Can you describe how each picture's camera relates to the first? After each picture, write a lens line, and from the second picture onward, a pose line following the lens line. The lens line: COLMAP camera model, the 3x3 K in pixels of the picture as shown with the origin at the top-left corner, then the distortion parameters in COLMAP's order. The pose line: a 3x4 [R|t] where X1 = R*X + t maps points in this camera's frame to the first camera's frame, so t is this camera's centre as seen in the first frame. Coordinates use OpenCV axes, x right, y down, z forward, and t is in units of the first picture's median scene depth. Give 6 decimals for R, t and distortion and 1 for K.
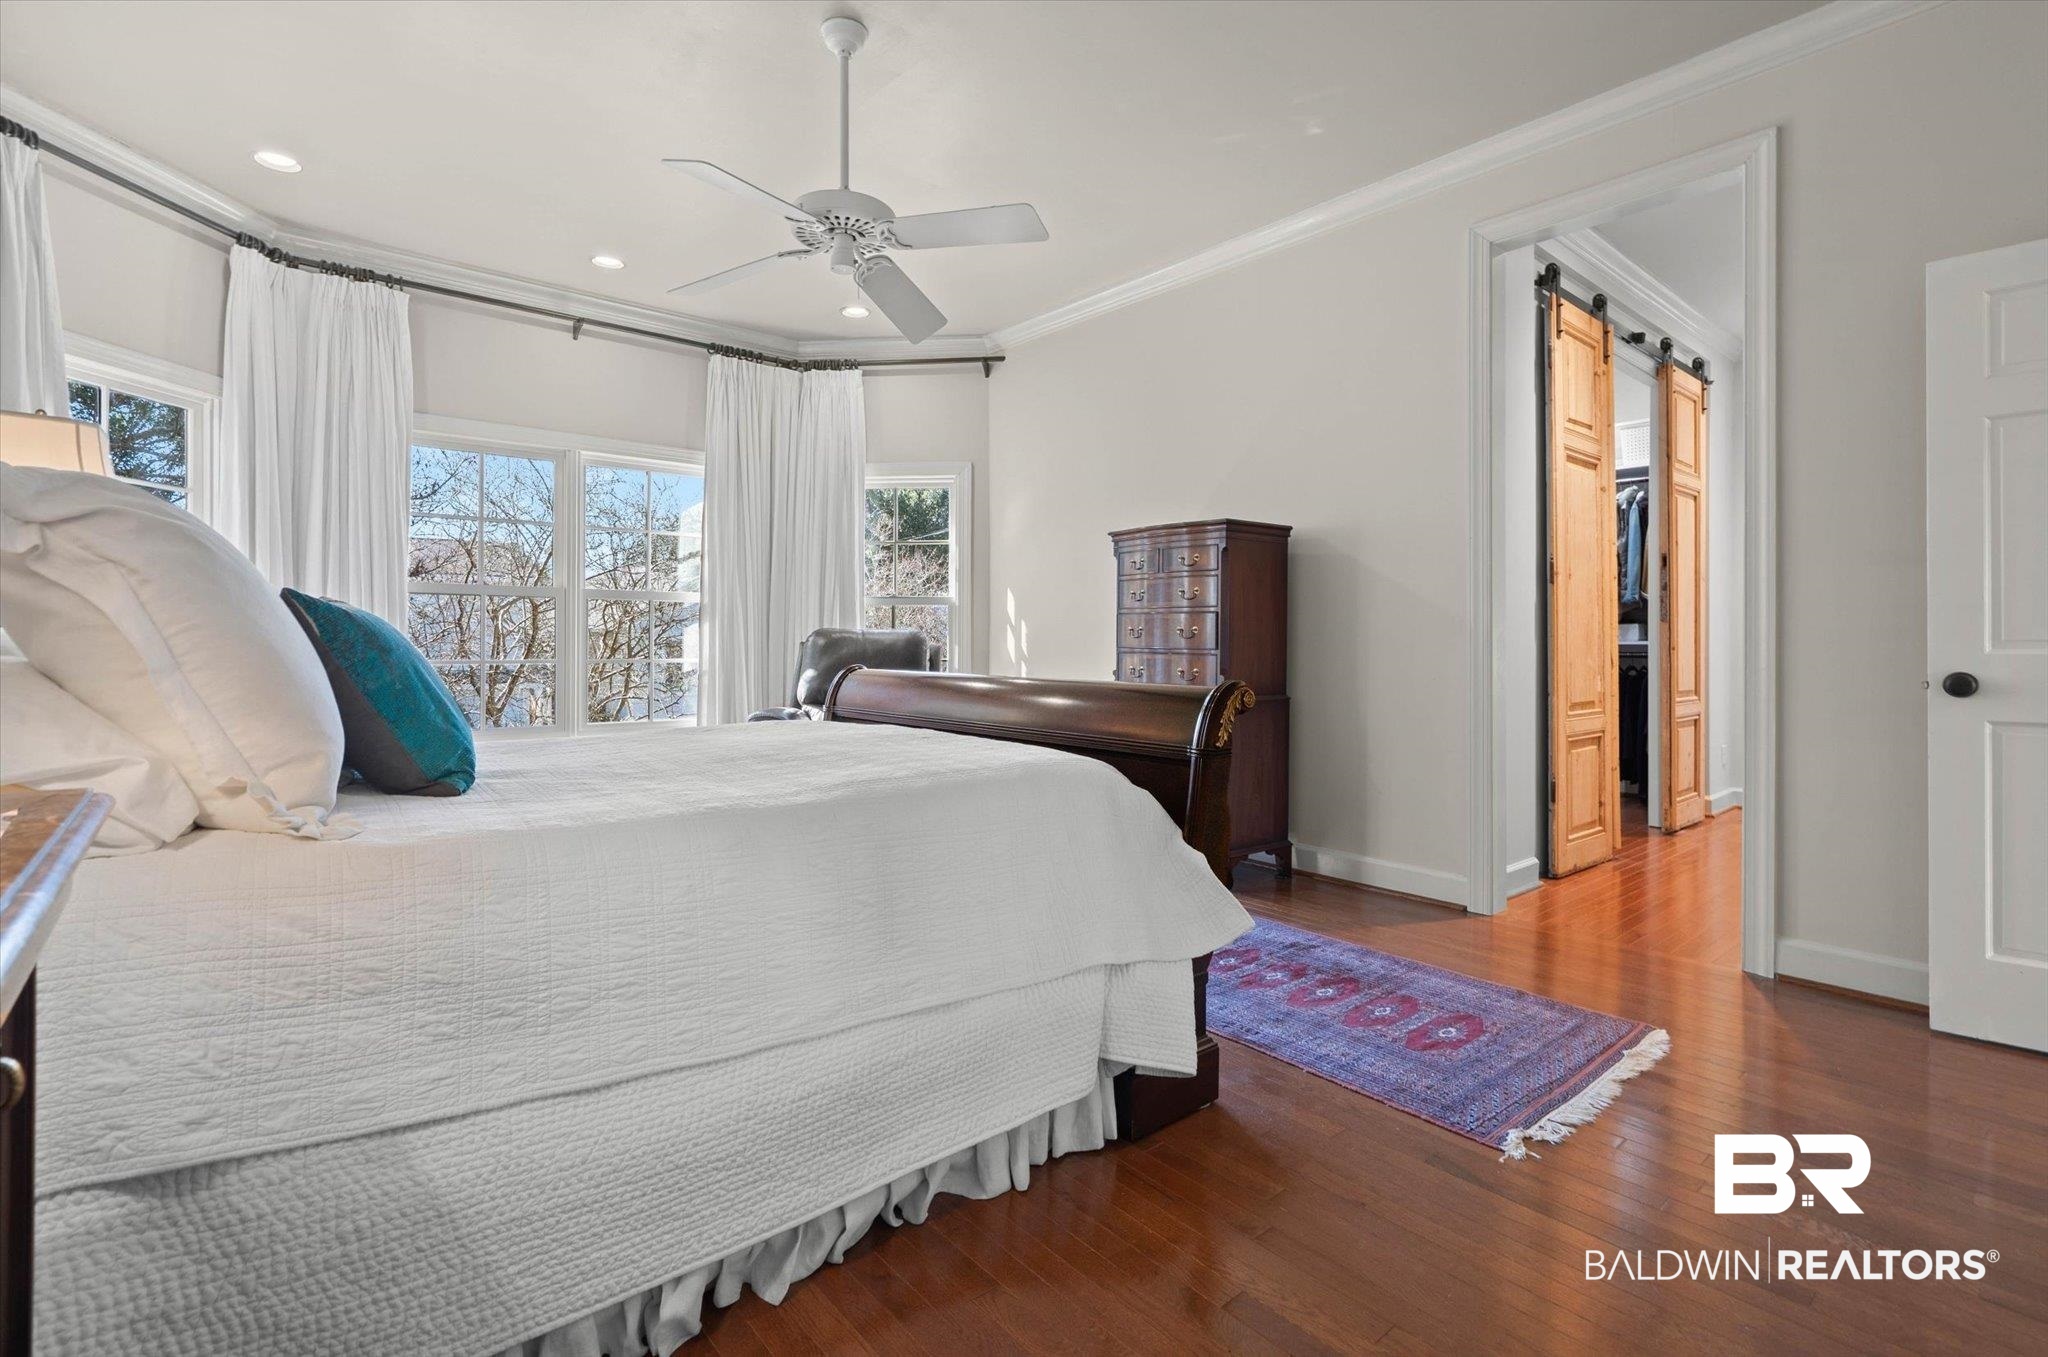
lens RADIAL K [[960.8, 0, 1027.0], [0, 960.8, 626.1], [0, 0, 1]] dist [-0.000943, -0.000130]
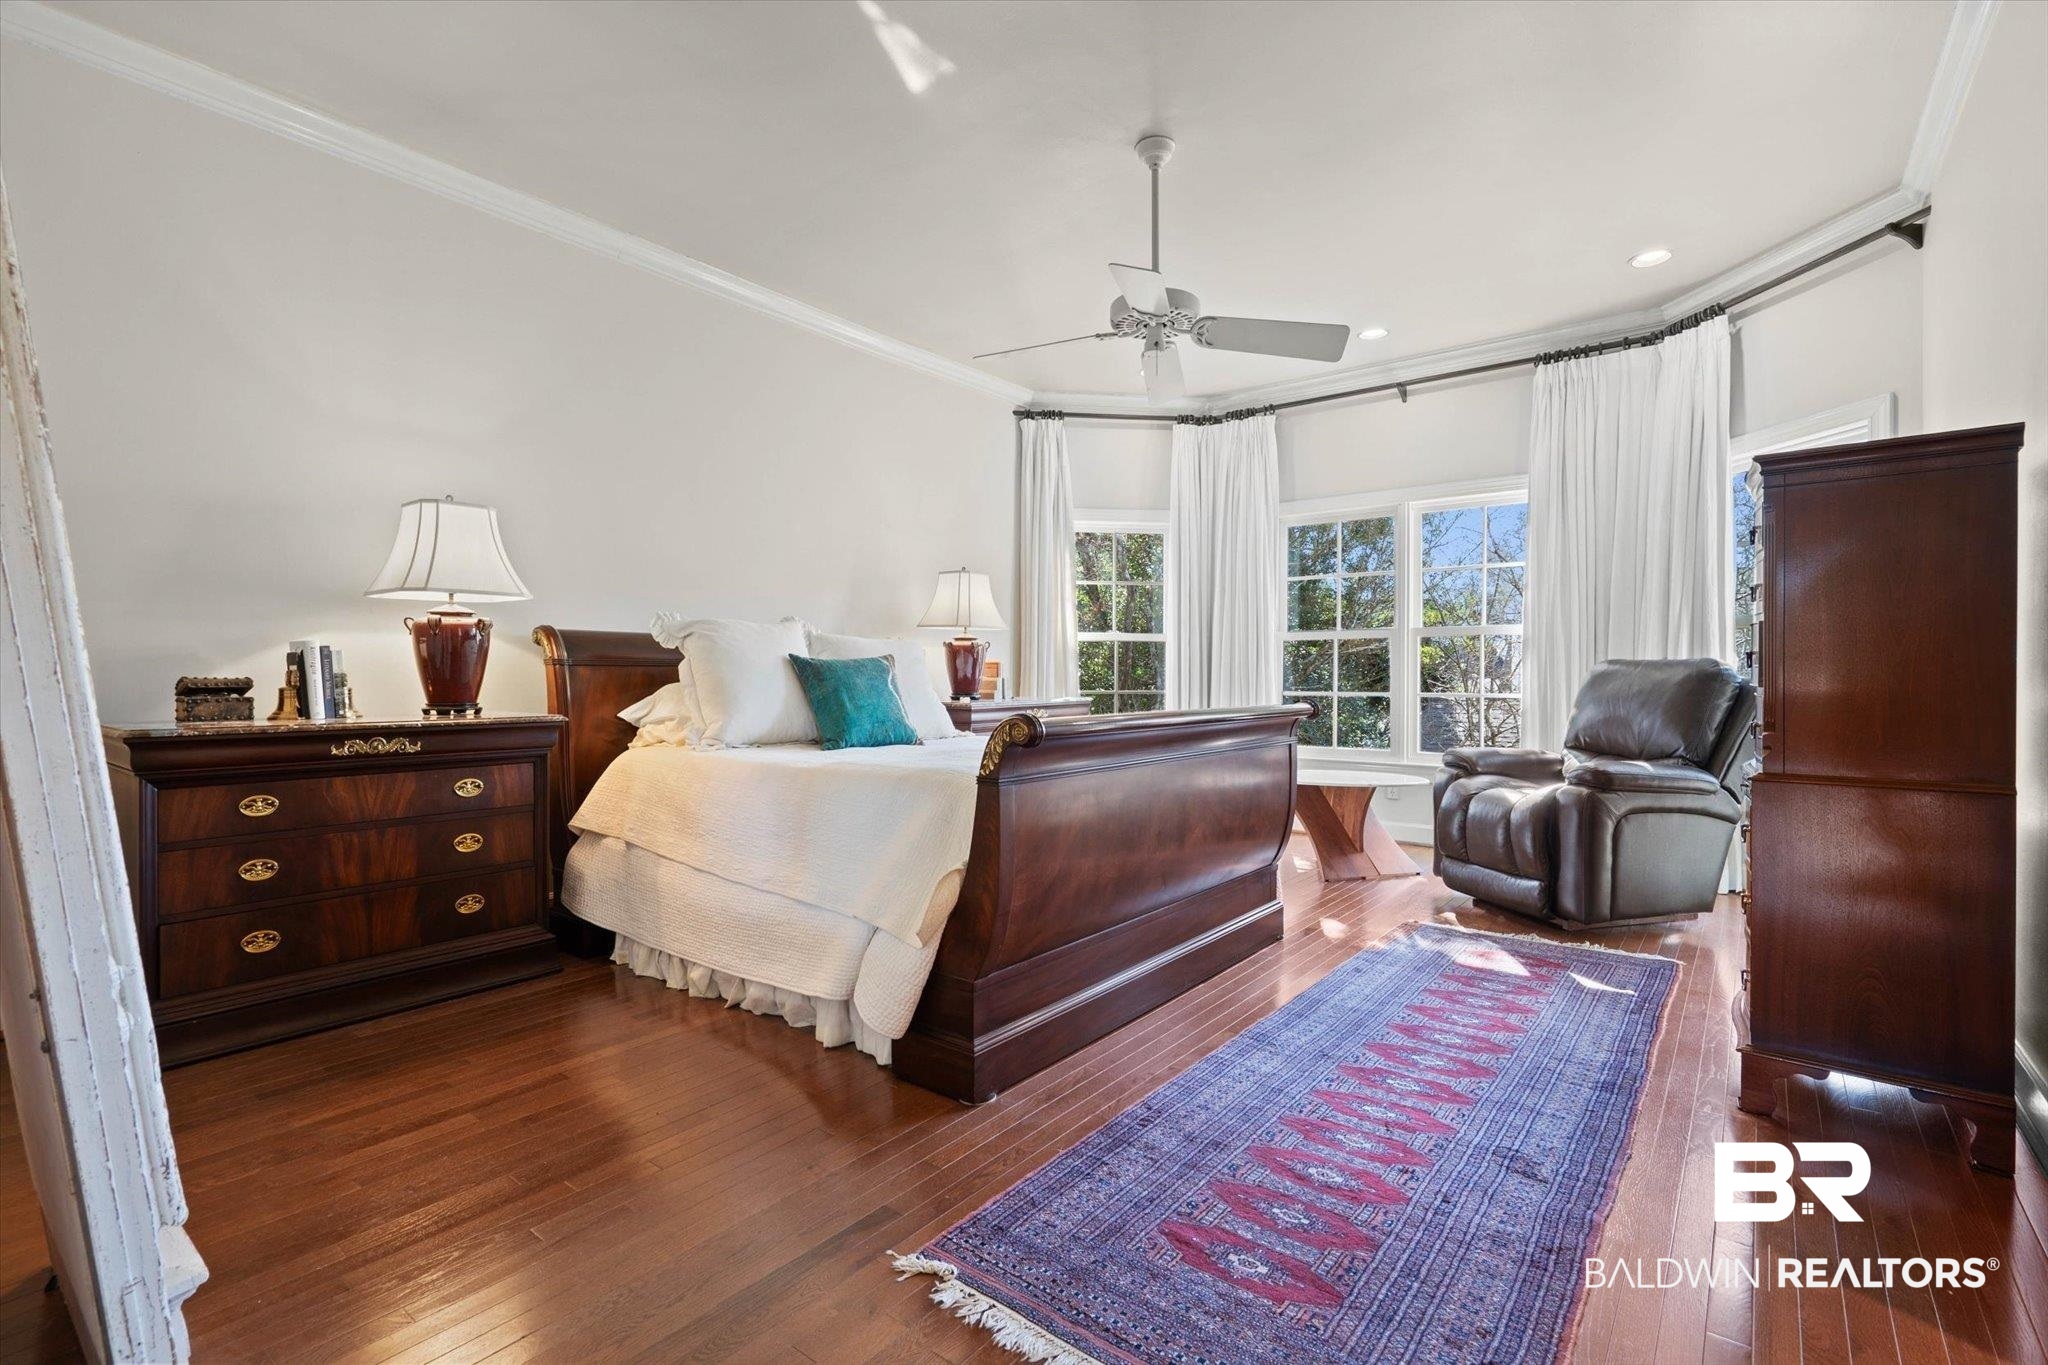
lens RADIAL K [[947.0, 0, 1016.1], [0, 947.0, 667.2], [0, 0, 1]] dist [0.002557, 0.000671]
pose [[0.185314, -0.009844, -0.982630, 0.612453], [0.016149, 0.999845, -0.006971, 0.007721], [0.982547, -0.014576, 0.185445, 0.422057]]
